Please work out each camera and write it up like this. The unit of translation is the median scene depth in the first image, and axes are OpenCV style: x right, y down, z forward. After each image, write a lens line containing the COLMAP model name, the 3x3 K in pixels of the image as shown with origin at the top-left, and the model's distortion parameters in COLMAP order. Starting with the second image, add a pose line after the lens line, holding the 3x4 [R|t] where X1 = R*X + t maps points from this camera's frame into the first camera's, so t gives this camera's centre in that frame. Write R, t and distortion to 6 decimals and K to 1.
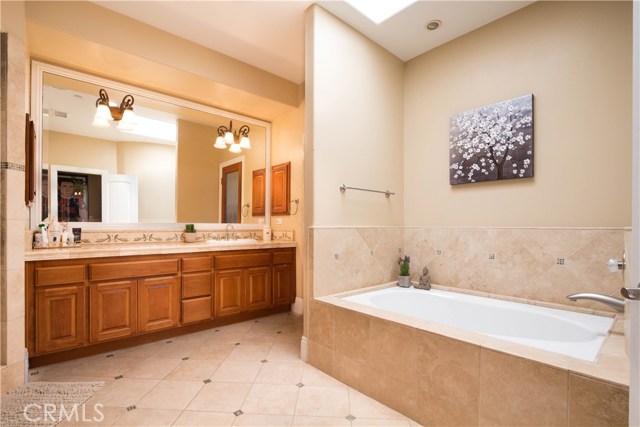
lens RADIAL K [[294.4, 0, 319.7], [0, 294.4, 224.5], [0, 0, 1]] dist [-0.001247, -0.000537]
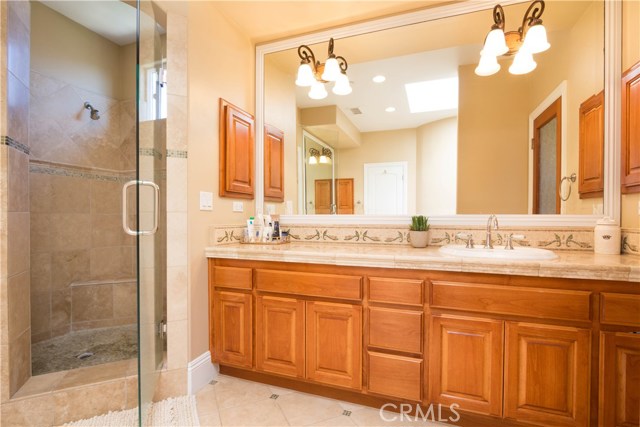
lens RADIAL K [[309.8, 0, 319.4], [0, 309.8, 220.0], [0, 0, 1]] dist [-0.015954, -0.000022]
pose [[0.475281, 0.004362, -0.879823, 0.010820], [0.002362, 0.999978, 0.006234, 0.002297], [0.879831, -0.005041, 0.475260, 0.635717]]
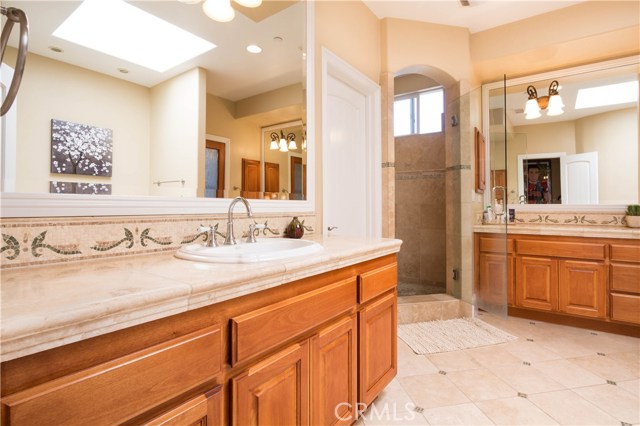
lens RADIAL K [[320.5, 0, 332.1], [0, 320.5, 200.8], [0, 0, 1]] dist [-0.020855, -0.000234]
pose [[0.243594, -0.022429, -0.969618, 0.240749], [0.000717, 0.999736, -0.022945, 0.007364], [0.969877, 0.004894, 0.243546, -0.029622]]
